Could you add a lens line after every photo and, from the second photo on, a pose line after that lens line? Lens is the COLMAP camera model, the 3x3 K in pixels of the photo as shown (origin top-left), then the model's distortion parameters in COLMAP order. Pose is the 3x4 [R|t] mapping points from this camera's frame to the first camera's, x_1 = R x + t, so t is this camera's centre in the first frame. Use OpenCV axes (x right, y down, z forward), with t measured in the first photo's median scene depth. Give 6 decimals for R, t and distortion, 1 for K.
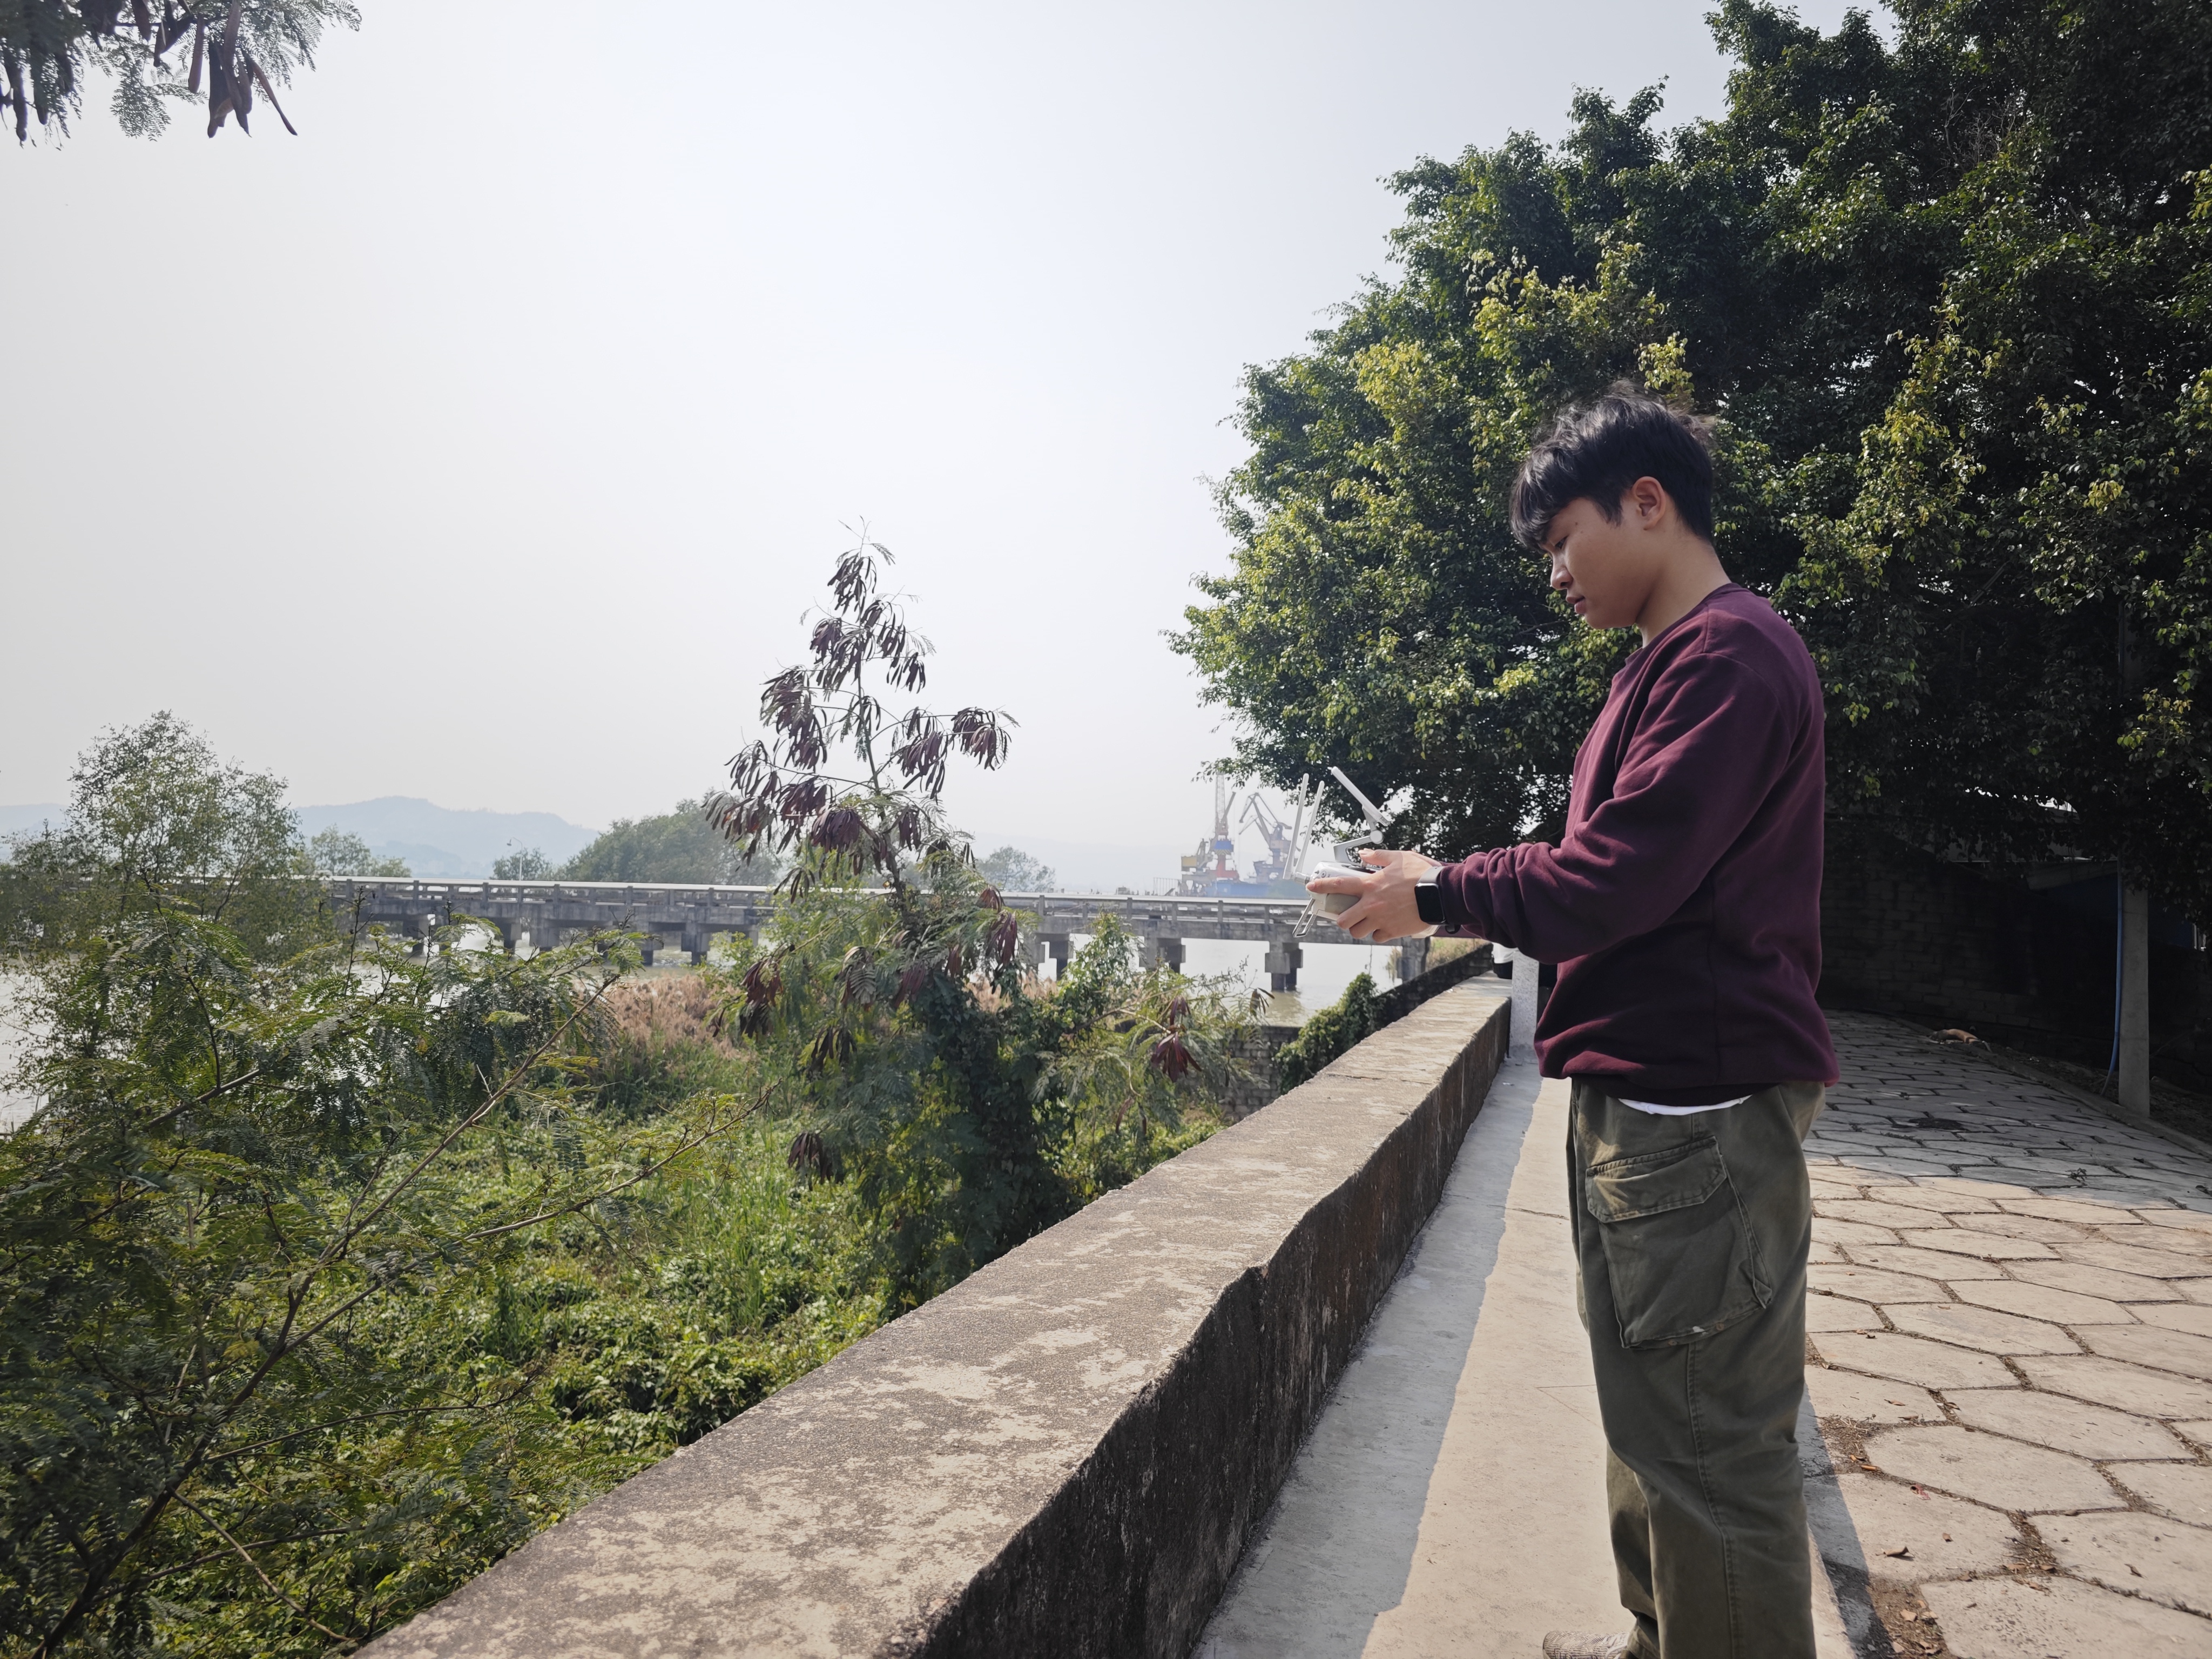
lens RADIAL K [[1487.3, 0, 1106.0], [0, 1487.3, 829.5], [0, 0, 1]] dist [0.001239, -0.001663]
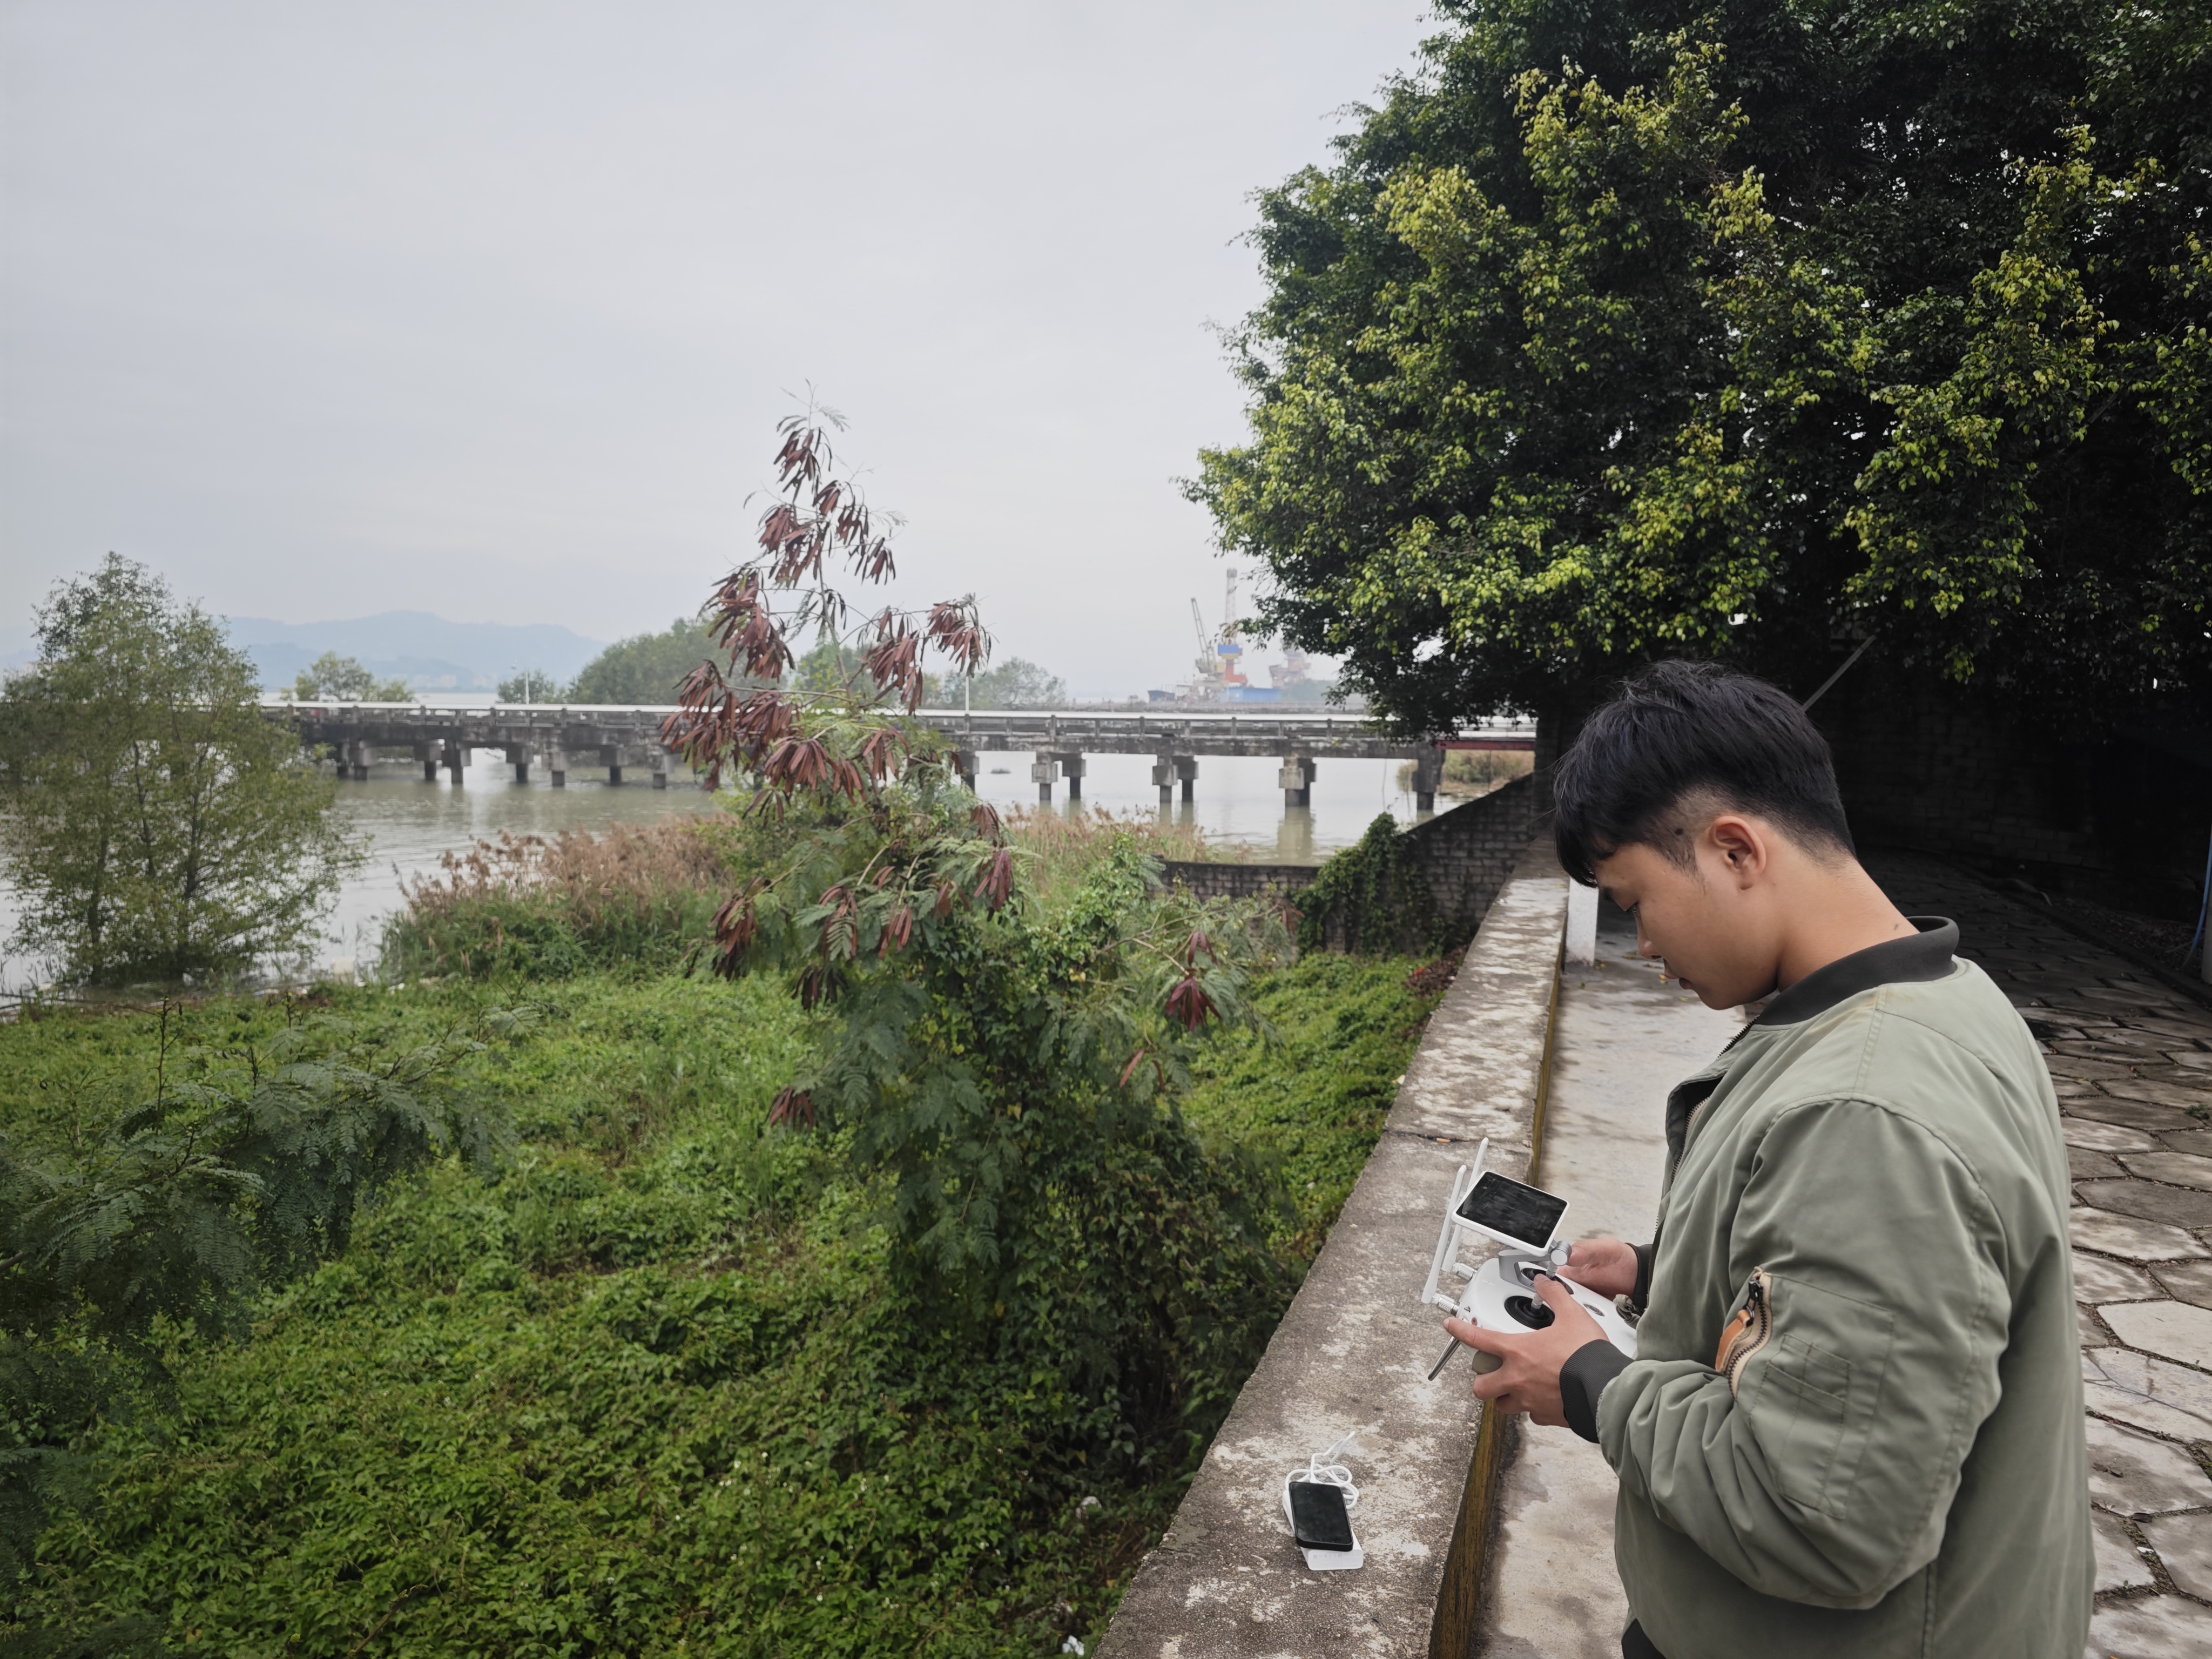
lens RADIAL K [[1455.5, 0, 1160.5], [0, 1455.5, 834.8], [0, 0, 1]] dist [-0.023325, 0.002796]
pose [[0.999496, -0.019607, 0.024980, 0.010053], [0.015812, 0.989458, 0.143952, -0.067088], [-0.027539, -0.143484, 0.989269, 0.123852]]
